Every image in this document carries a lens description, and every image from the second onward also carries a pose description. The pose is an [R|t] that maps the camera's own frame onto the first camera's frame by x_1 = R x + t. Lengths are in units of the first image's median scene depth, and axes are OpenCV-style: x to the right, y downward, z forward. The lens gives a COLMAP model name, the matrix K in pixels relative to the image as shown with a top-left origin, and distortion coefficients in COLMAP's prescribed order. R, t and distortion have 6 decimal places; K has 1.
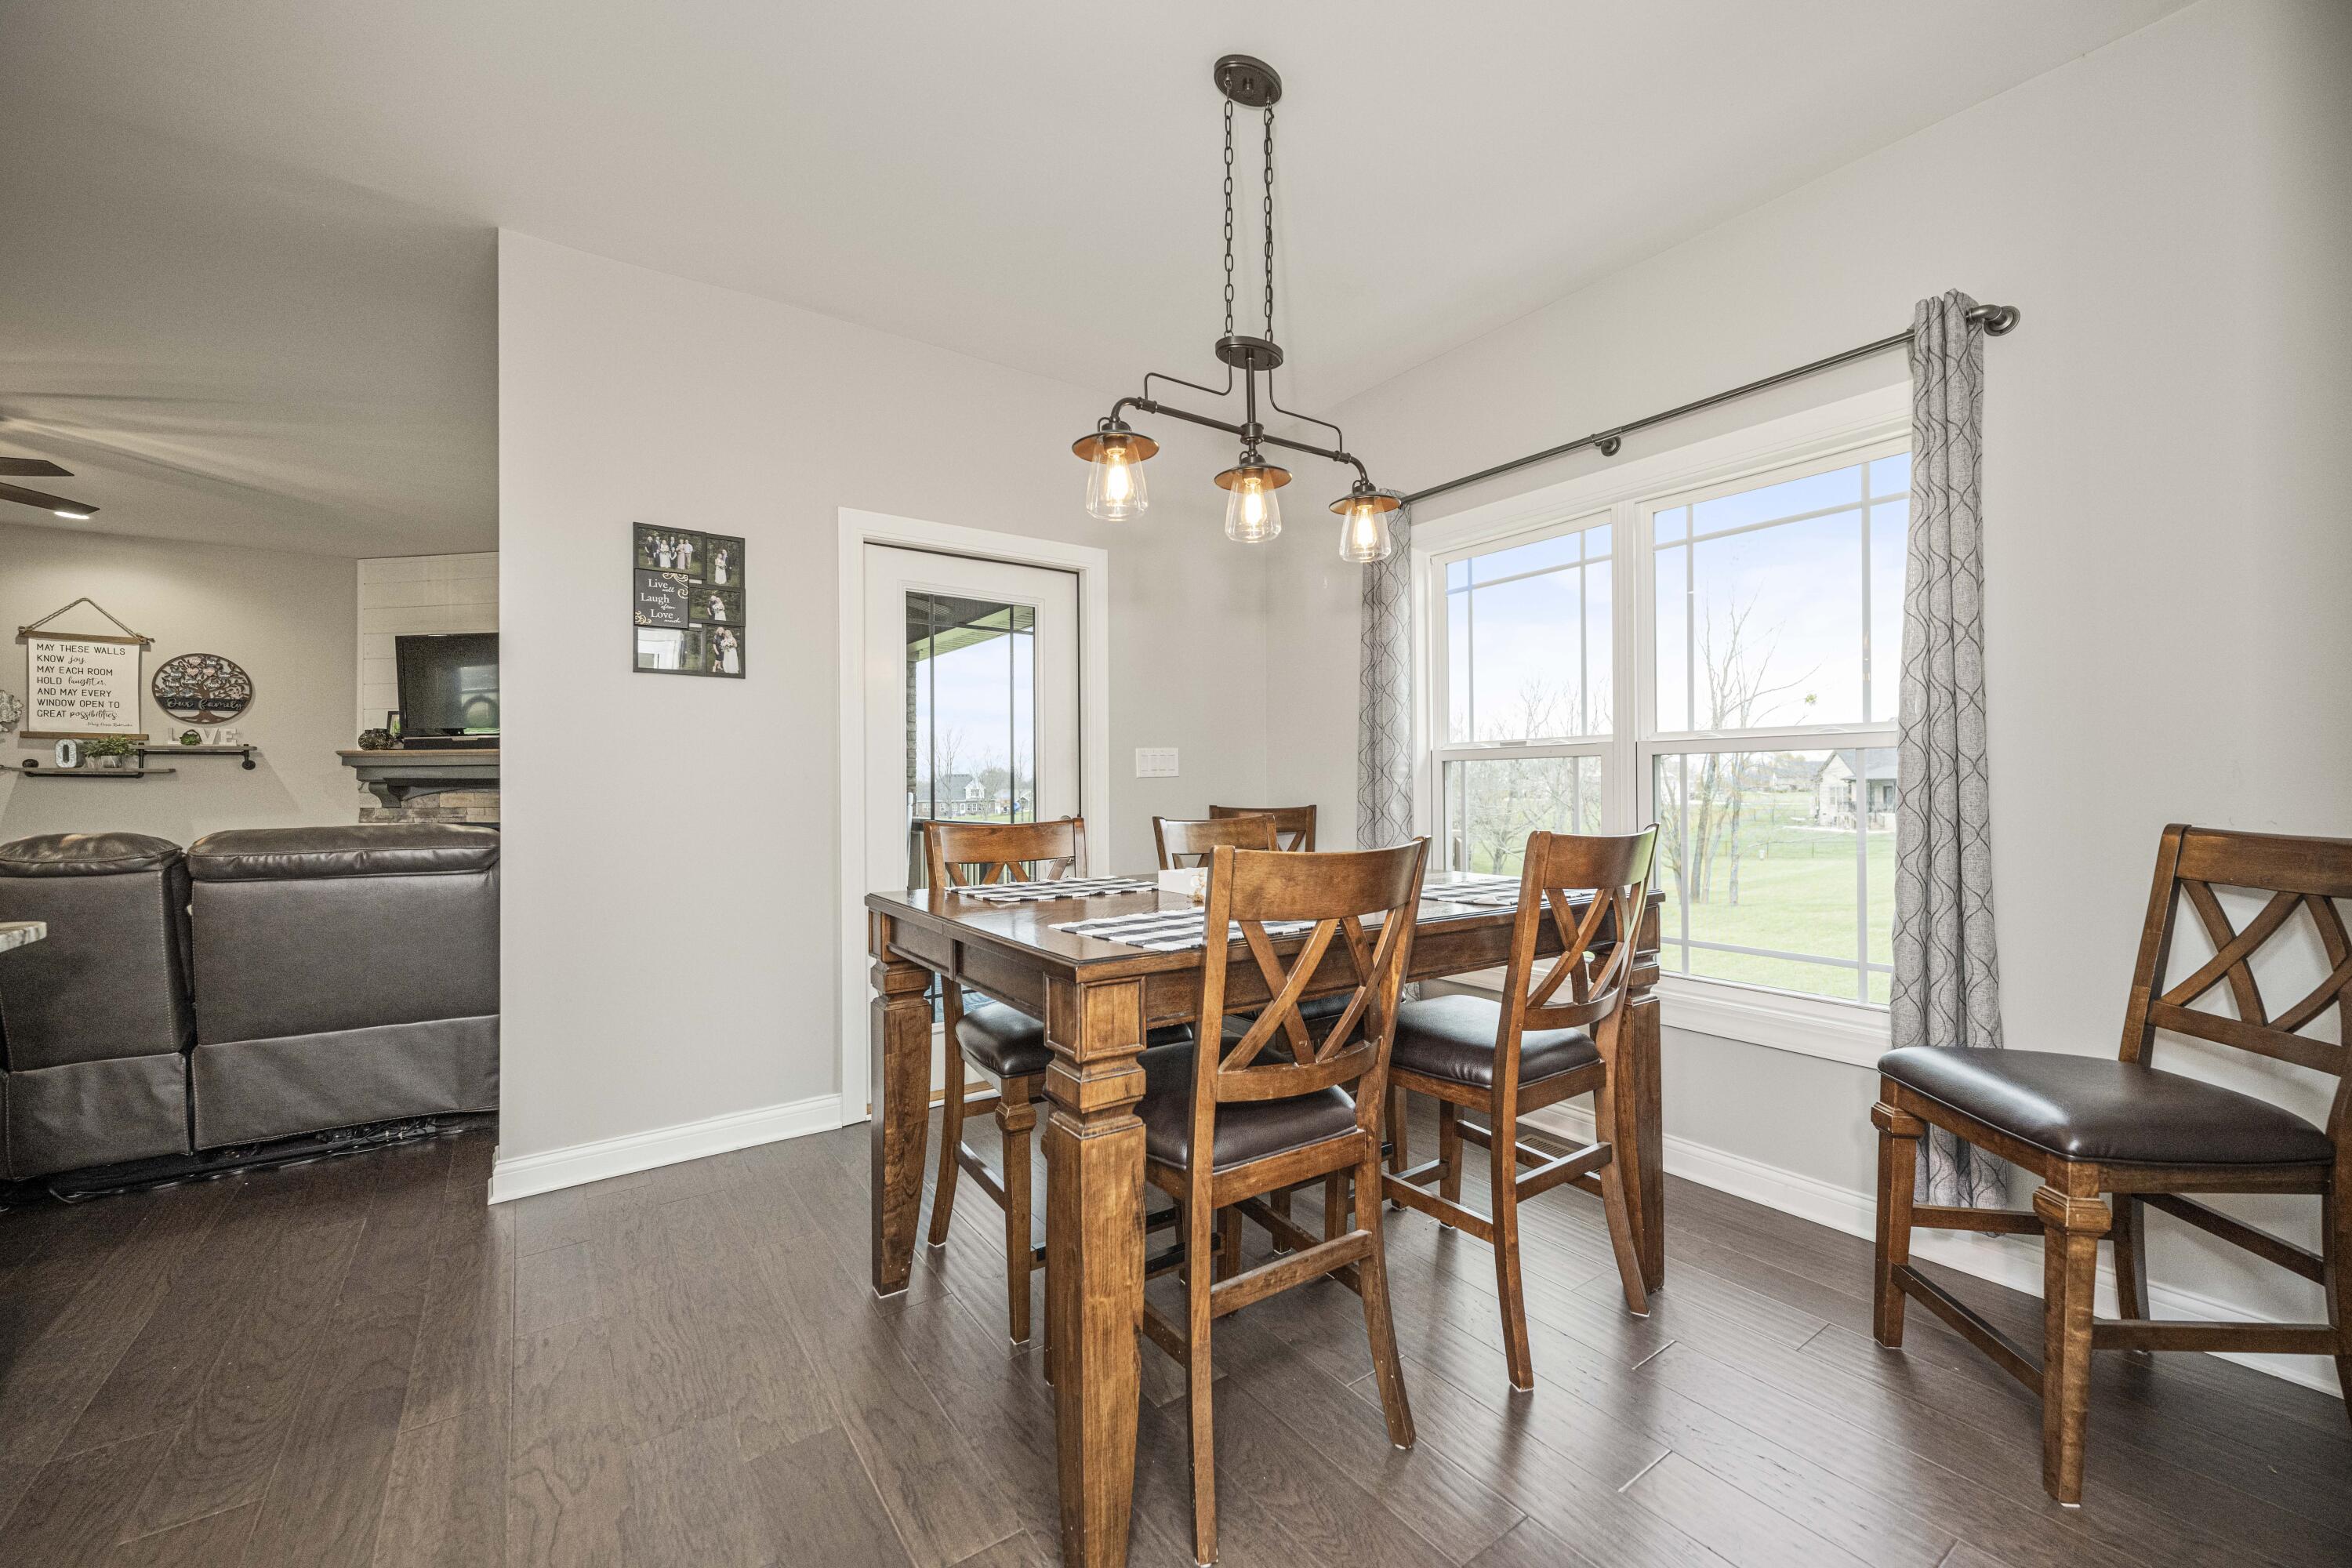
lens RADIAL K [[957.1, 0, 1190.8], [0, 957.1, 789.4], [0, 0, 1]] dist [0.001005, -0.000395]
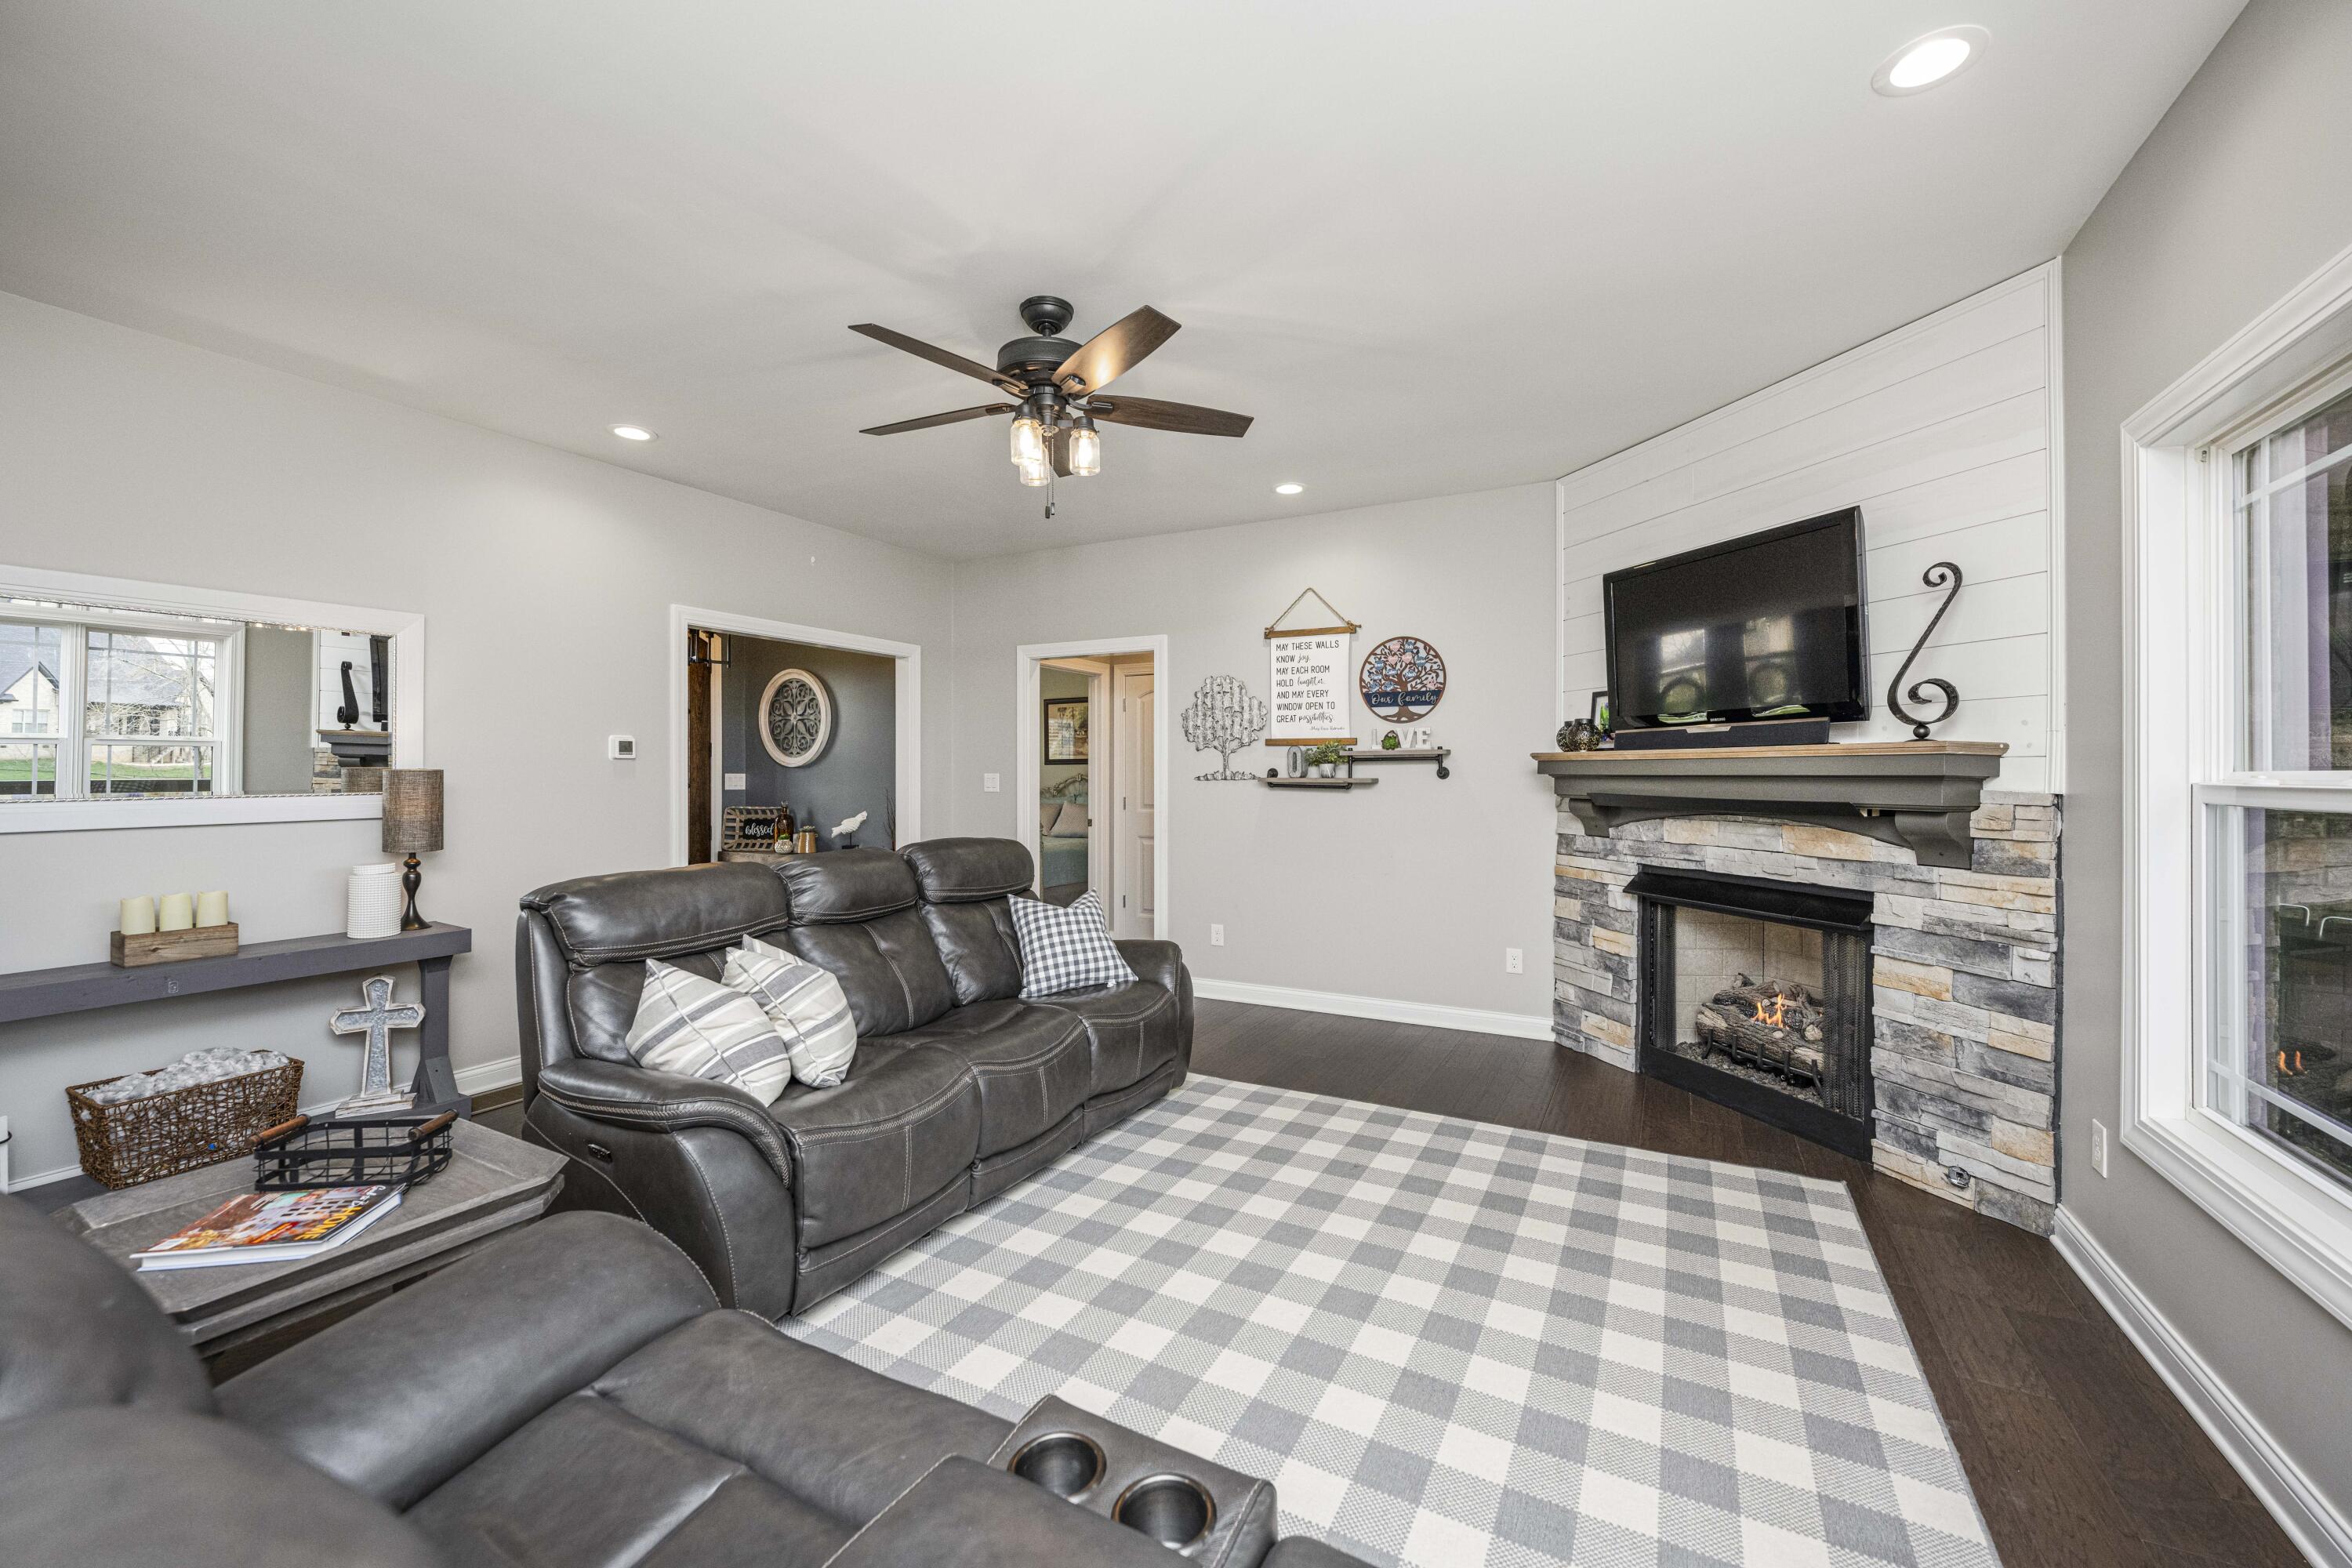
lens RADIAL K [[957.1, 0, 1169.7], [0, 957.1, 776.3], [0, 0, 1]] dist [0.001005, -0.000395]
pose [[0.447526, 0.005199, -0.894256, -0.412041], [-0.003575, 0.999986, 0.004024, -0.026721], [0.894264, 0.001396, 0.447538, 0.482814]]
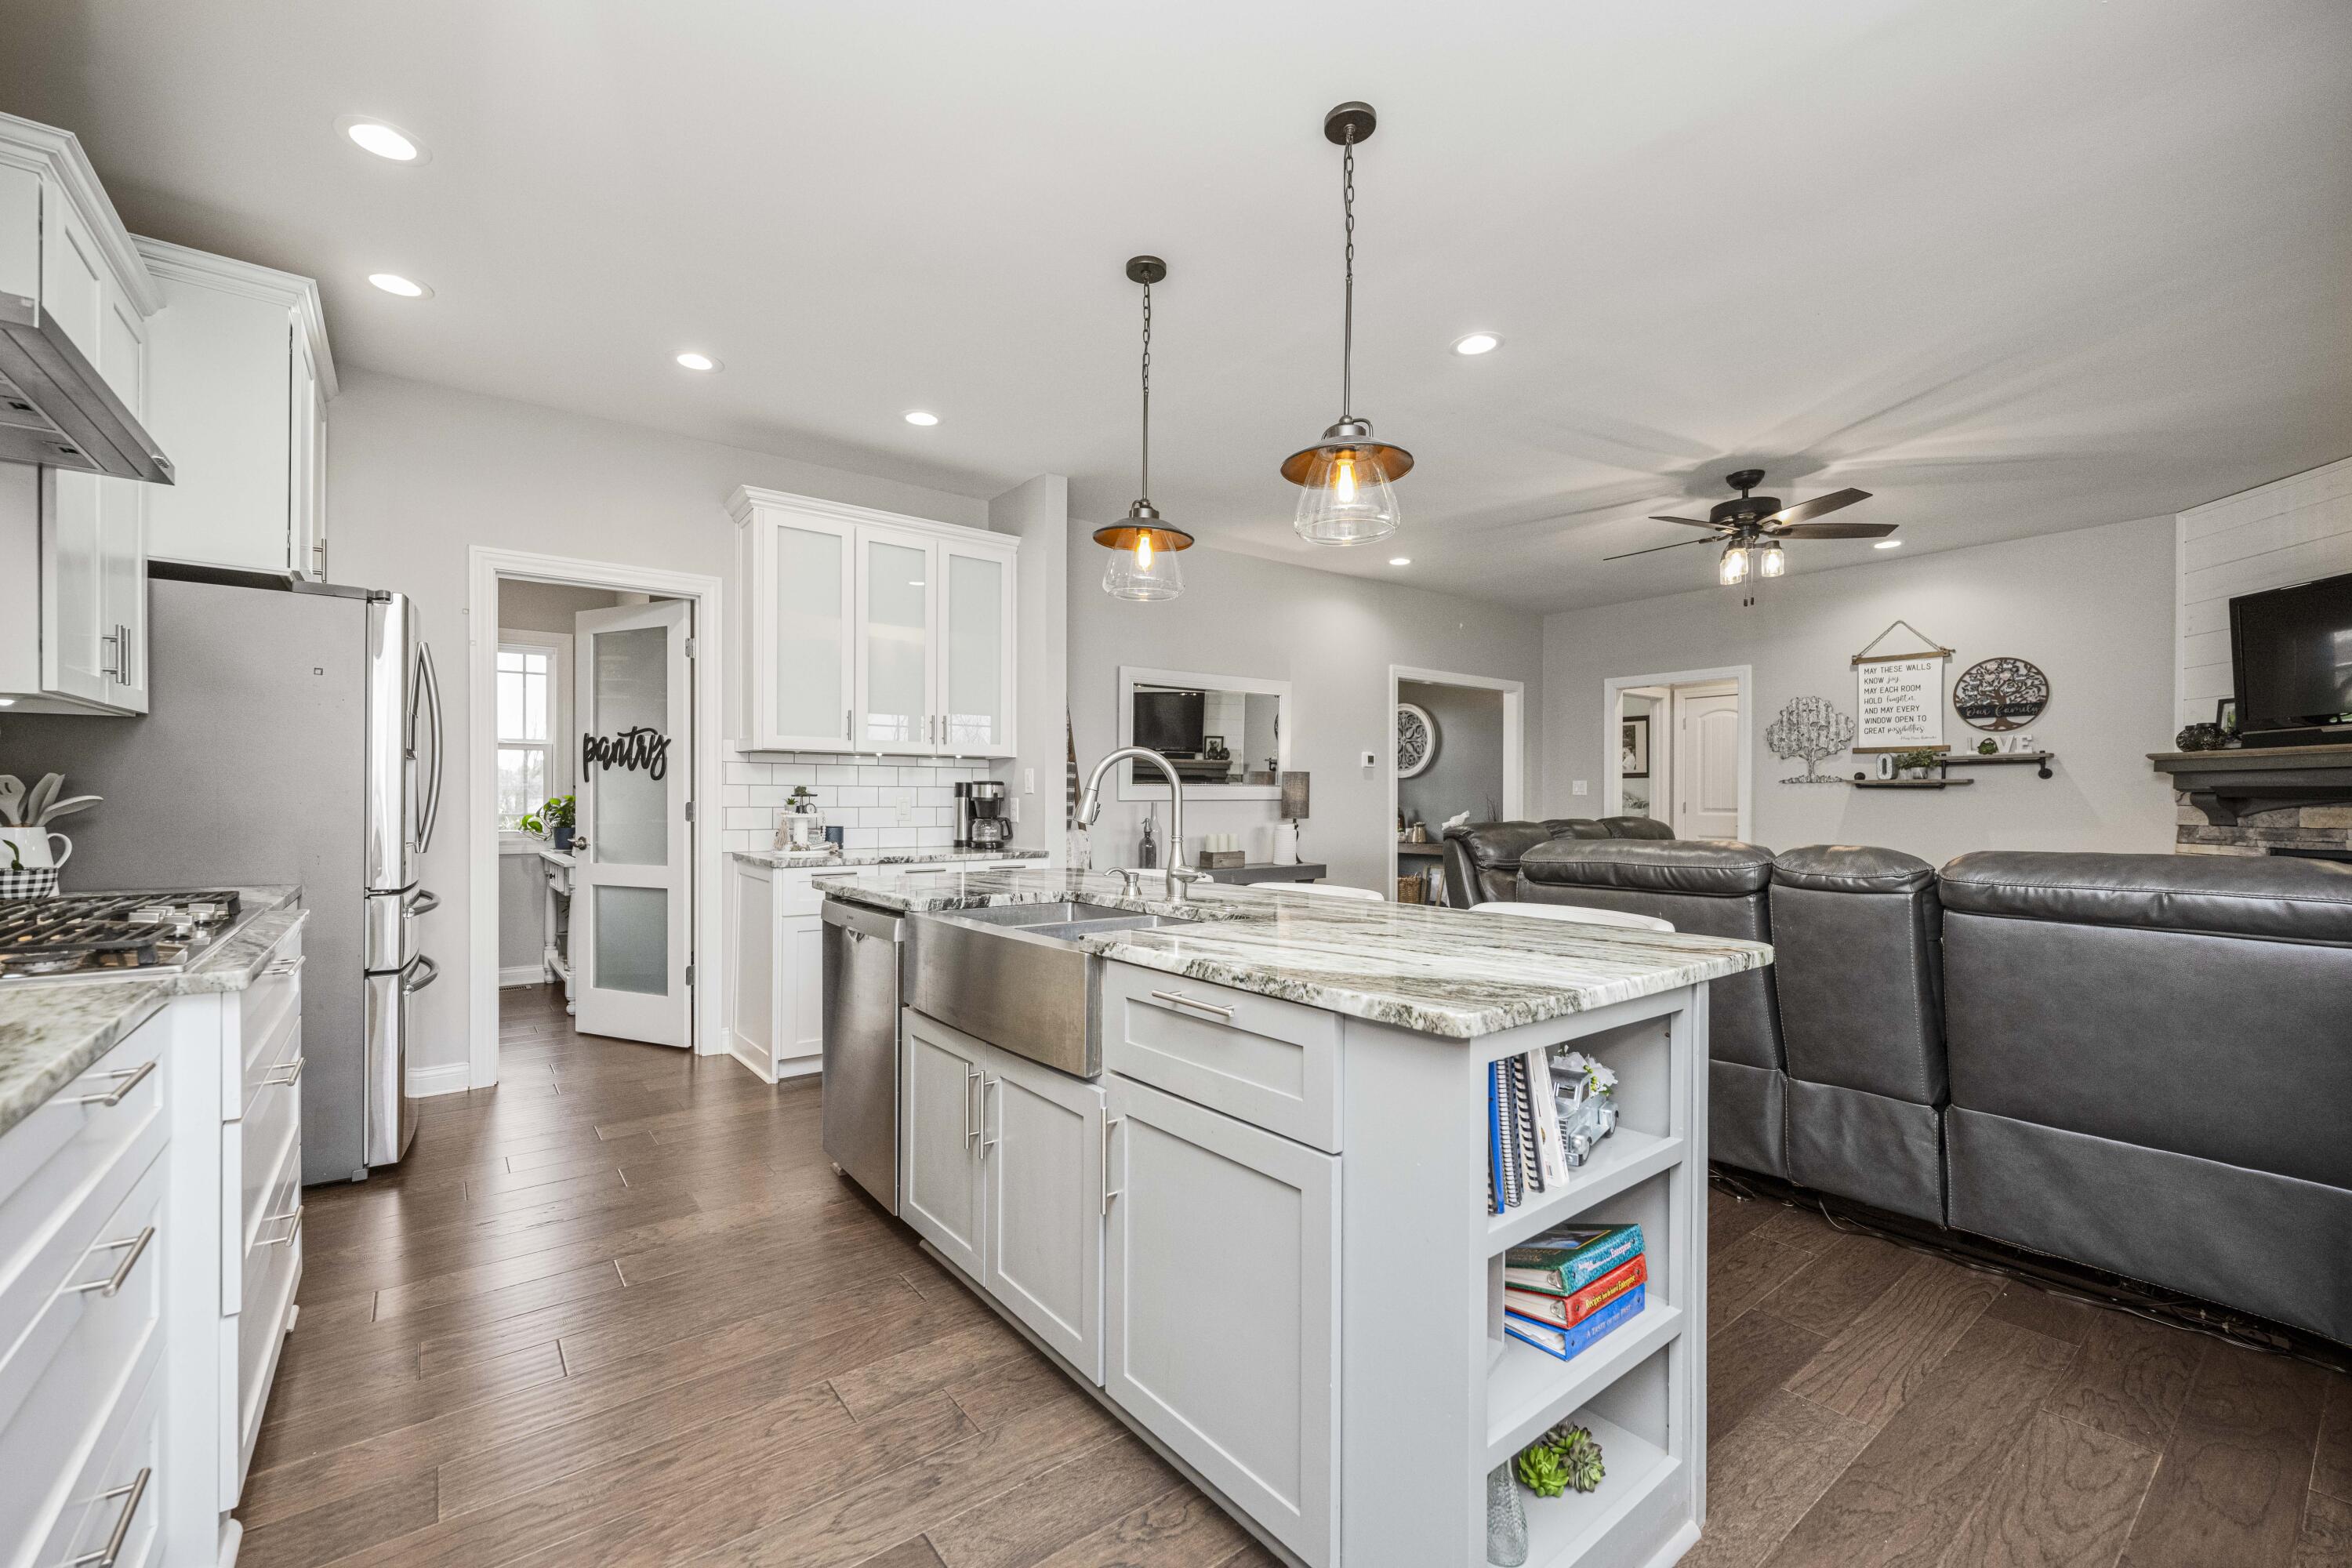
lens RADIAL K [[957.1, 0, 1185.2], [0, 957.1, 791.0], [0, 0, 1]] dist [0.001005, -0.000395]
pose [[0.043922, -0.003841, -0.999028, -0.122416], [-0.005775, 0.999975, -0.004099, -0.000469], [0.999018, 0.005950, 0.043899, 0.157679]]
